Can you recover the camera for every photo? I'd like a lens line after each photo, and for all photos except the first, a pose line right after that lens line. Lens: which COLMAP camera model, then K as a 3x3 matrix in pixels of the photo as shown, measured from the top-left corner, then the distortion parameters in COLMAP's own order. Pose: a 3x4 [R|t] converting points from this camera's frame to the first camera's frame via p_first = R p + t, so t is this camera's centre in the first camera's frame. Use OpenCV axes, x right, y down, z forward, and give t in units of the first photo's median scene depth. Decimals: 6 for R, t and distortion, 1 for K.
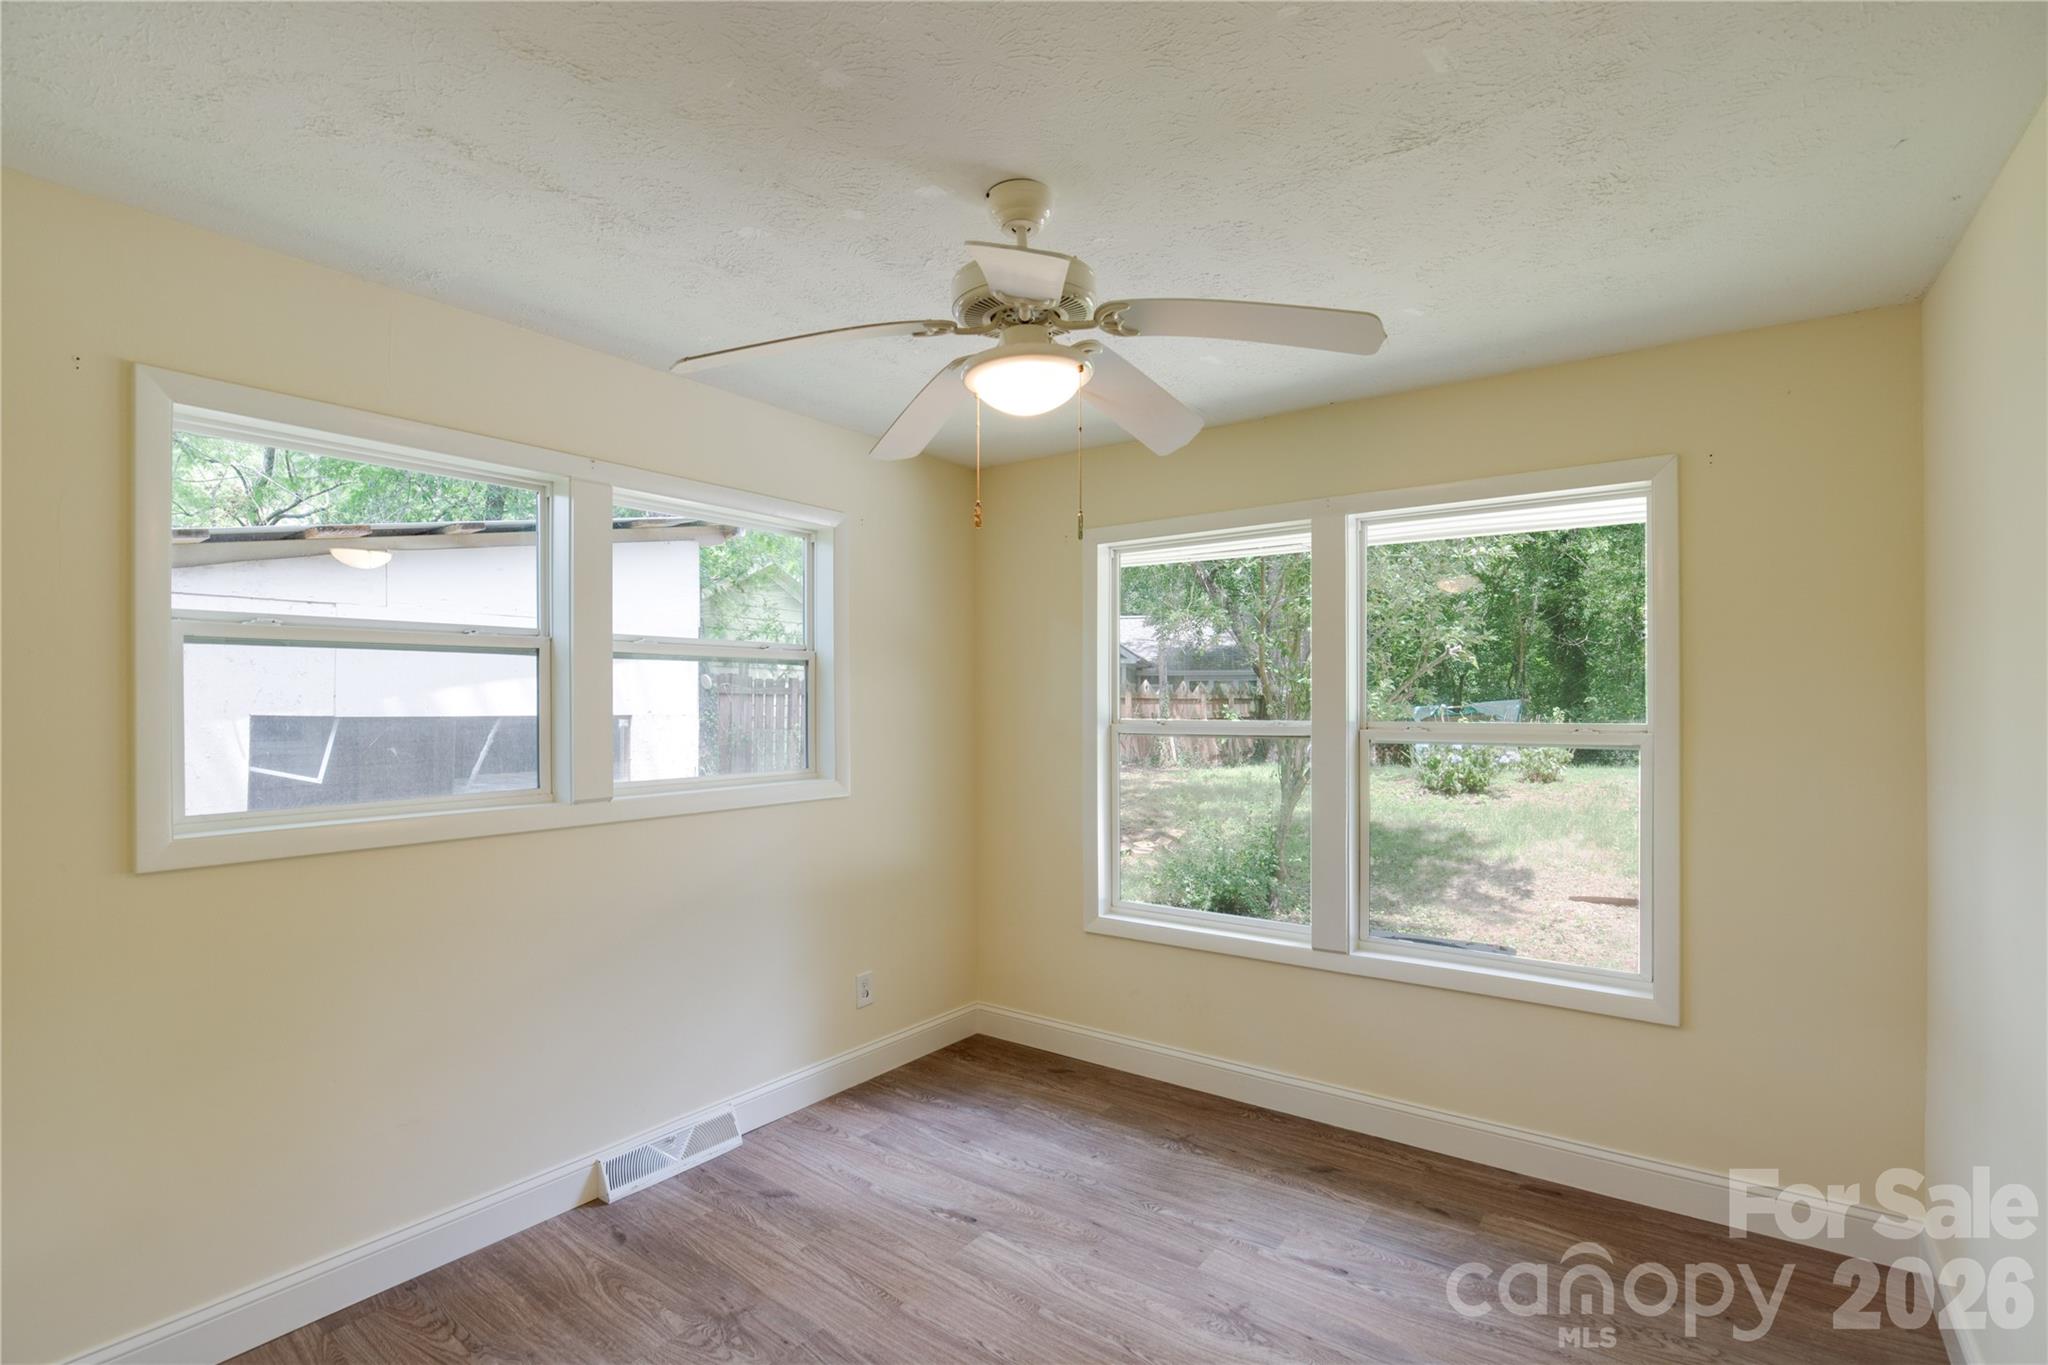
lens RADIAL K [[961.7, 0, 1005.7], [0, 961.7, 700.9], [0, 0, 1]] dist [-0.037006, 0.007489]
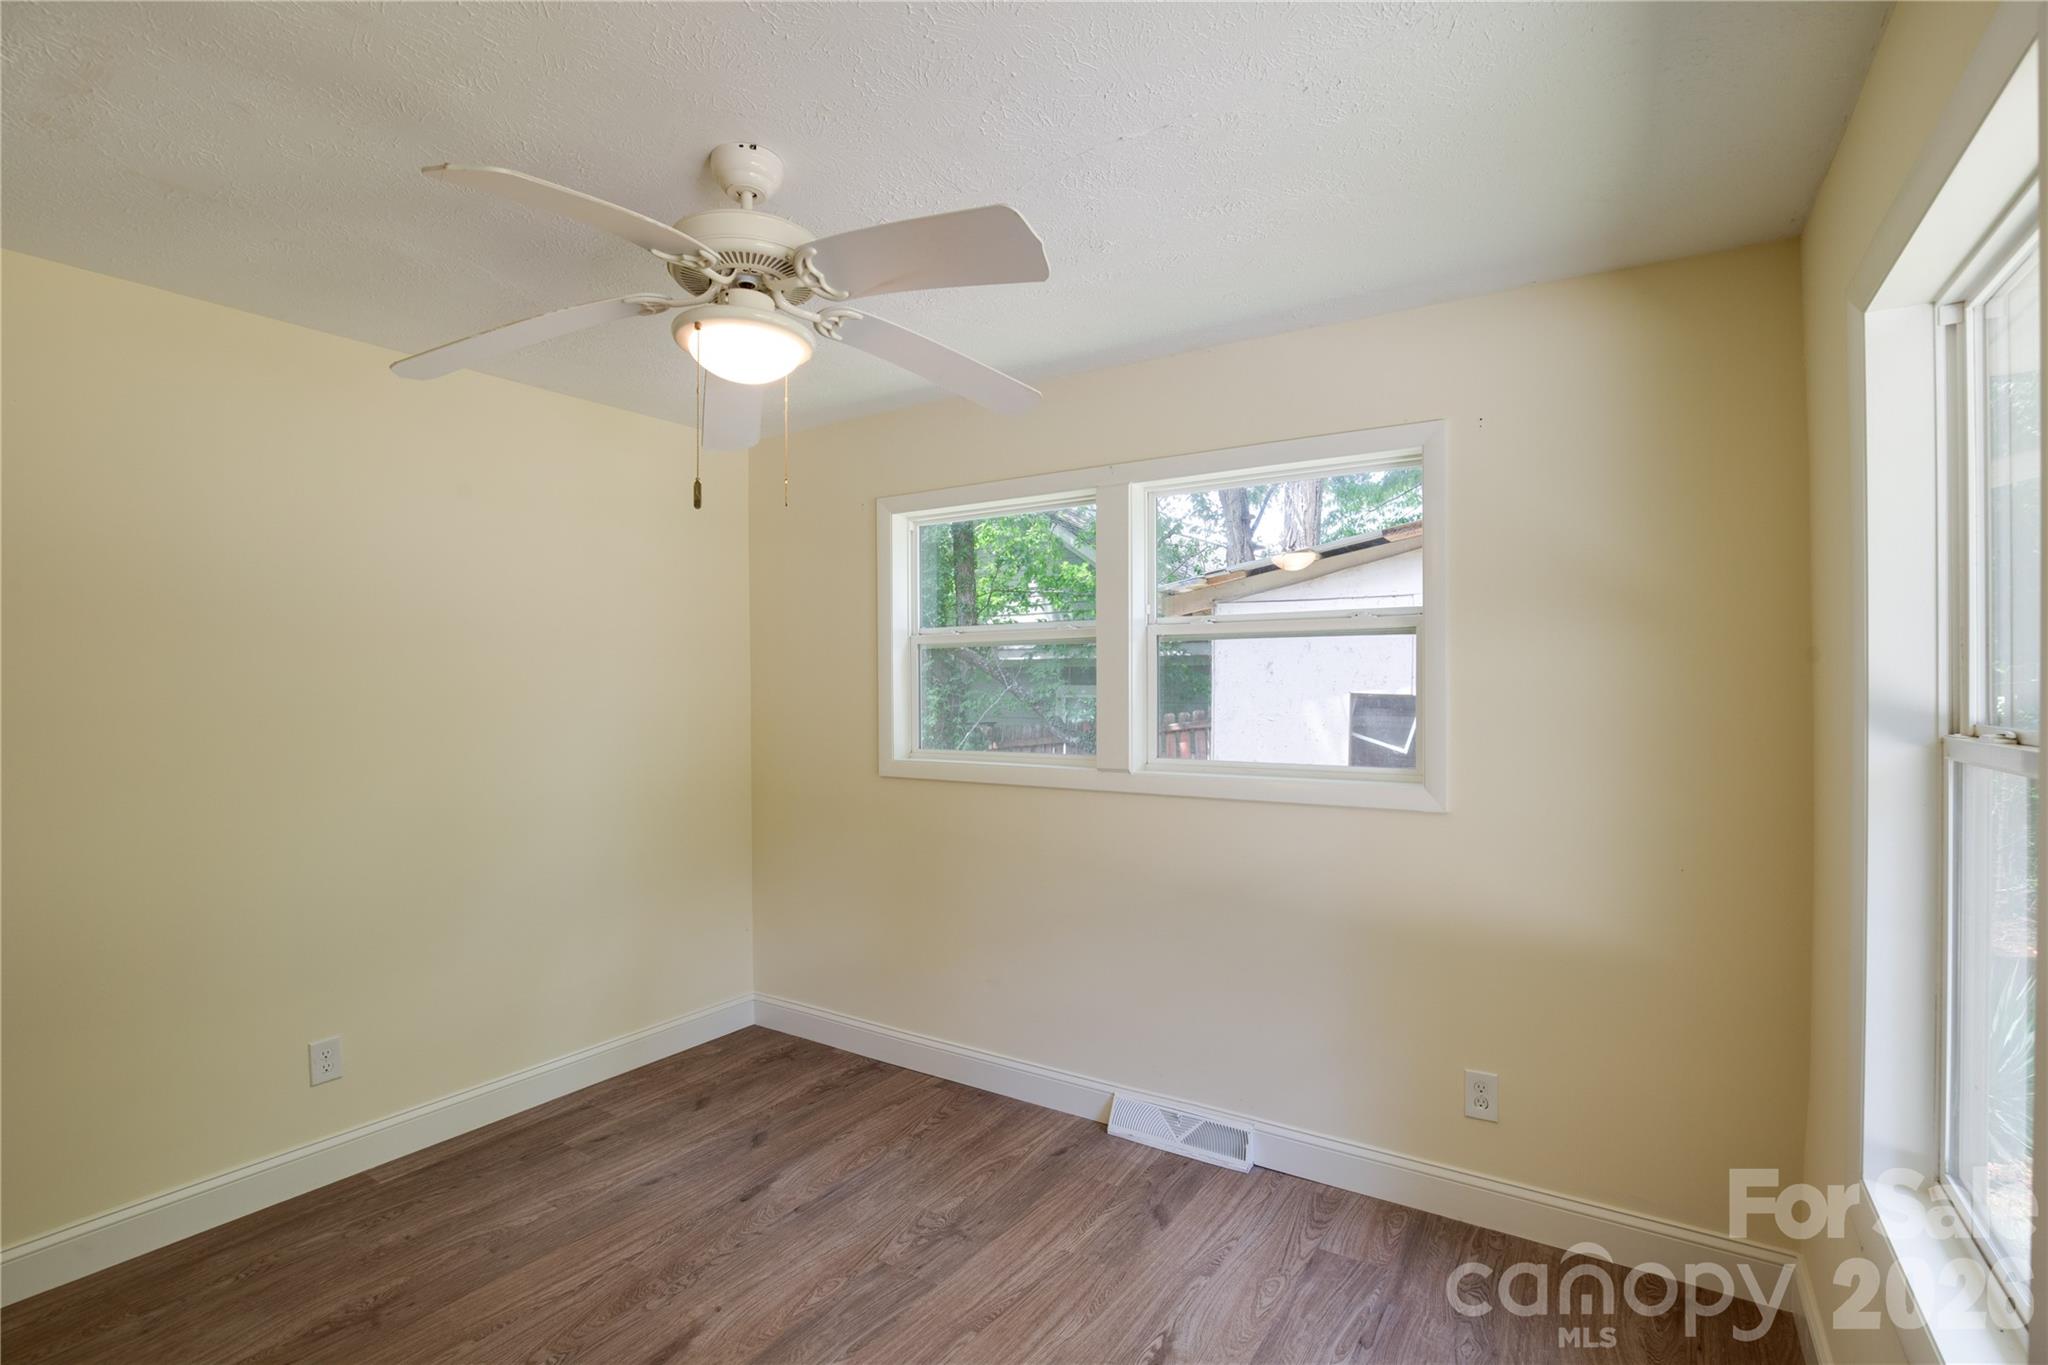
lens RADIAL K [[946.4, 0, 1026.6], [0, 946.4, 682.7], [0, 0, 1]] dist [-0.031339, 0.003712]
pose [[0.069458, 0.003090, -0.997580, 0.721123], [0.000617, 0.999995, 0.003140, -0.003396], [0.997585, -0.000833, 0.069455, 0.883543]]
